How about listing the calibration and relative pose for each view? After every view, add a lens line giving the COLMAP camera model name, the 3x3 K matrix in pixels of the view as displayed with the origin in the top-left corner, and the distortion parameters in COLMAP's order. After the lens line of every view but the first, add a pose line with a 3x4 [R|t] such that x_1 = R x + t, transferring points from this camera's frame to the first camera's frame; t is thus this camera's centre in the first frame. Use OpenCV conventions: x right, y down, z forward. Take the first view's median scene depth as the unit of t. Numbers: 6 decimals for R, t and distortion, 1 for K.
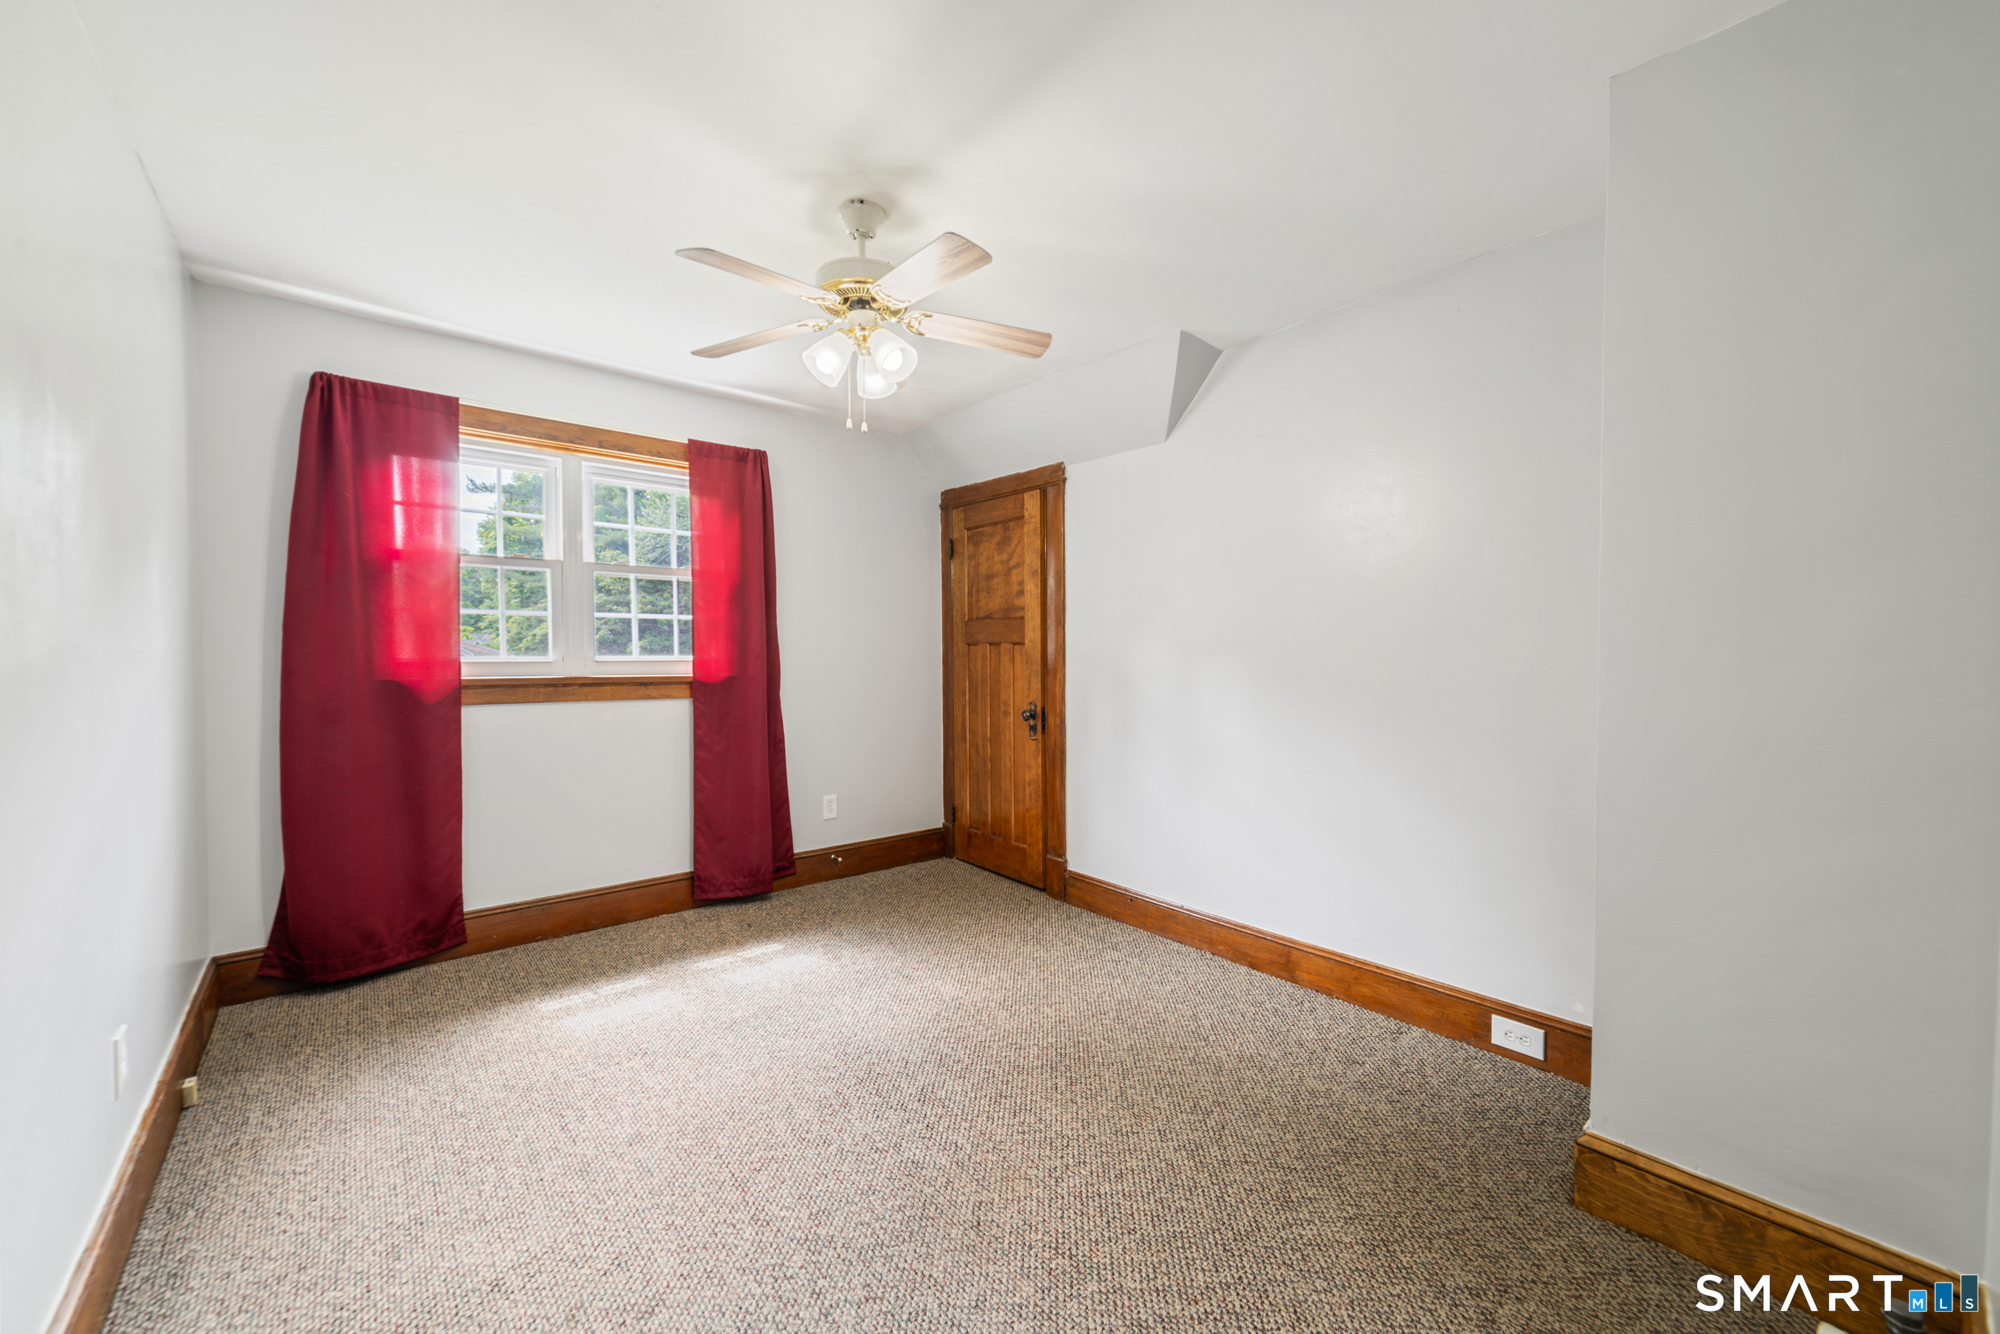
lens RADIAL K [[769.2, 0, 991.9], [0, 769.2, 667.9], [0, 0, 1]] dist [-0.001044, 0.002480]
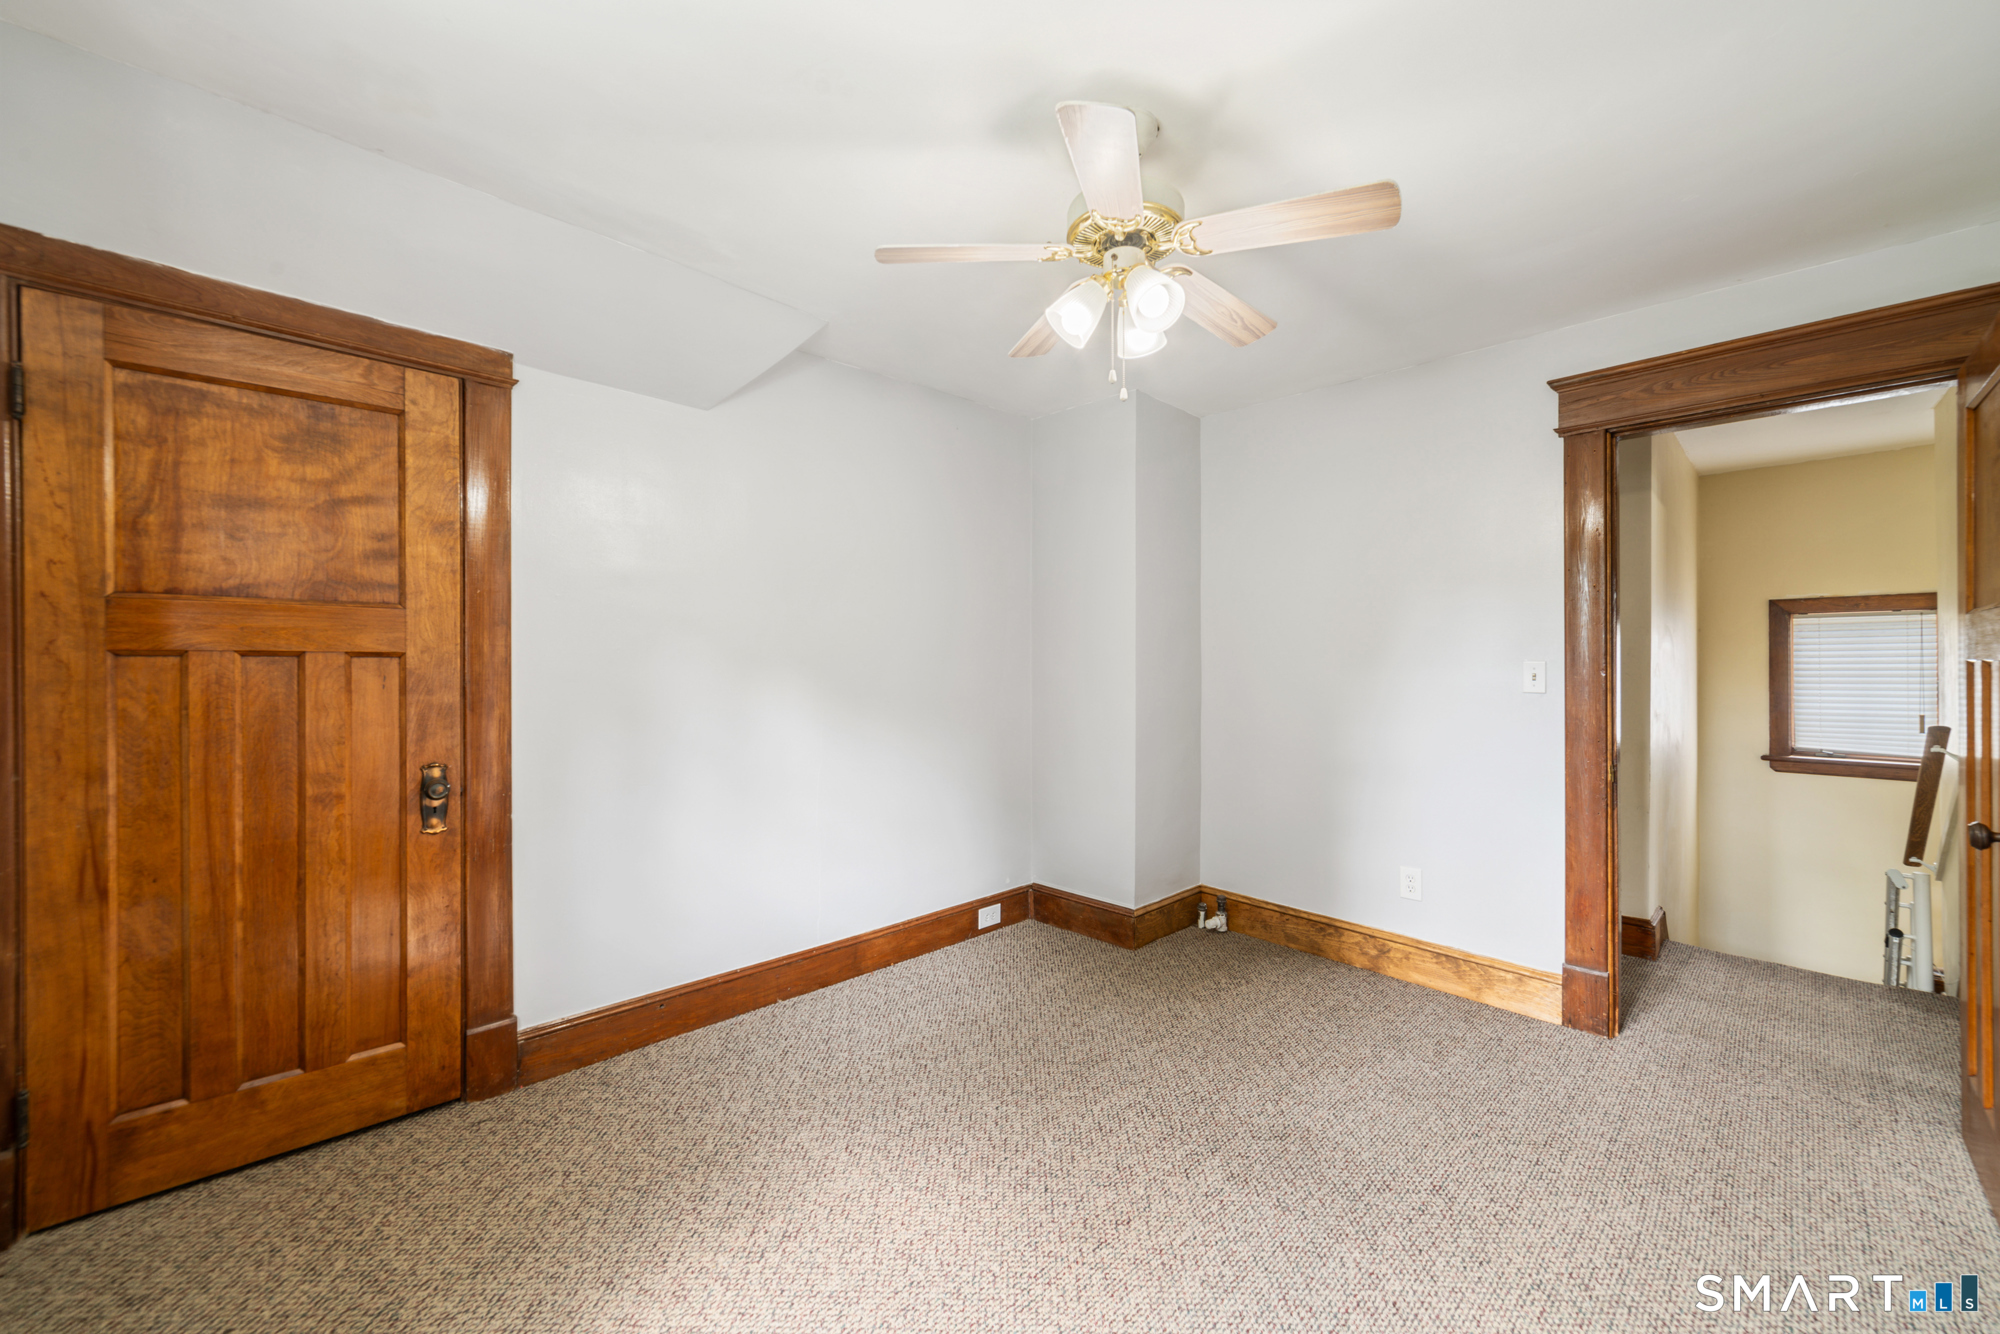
lens RADIAL K [[769.2, 0, 991.9], [0, 769.2, 667.9], [0, 0, 1]] dist [-0.001044, 0.002480]
pose [[-0.072261, -0.006183, 0.997367, -0.497657], [0.017540, 0.999818, 0.007469, -0.019862], [-0.997232, 0.018034, -0.072139, 0.628763]]
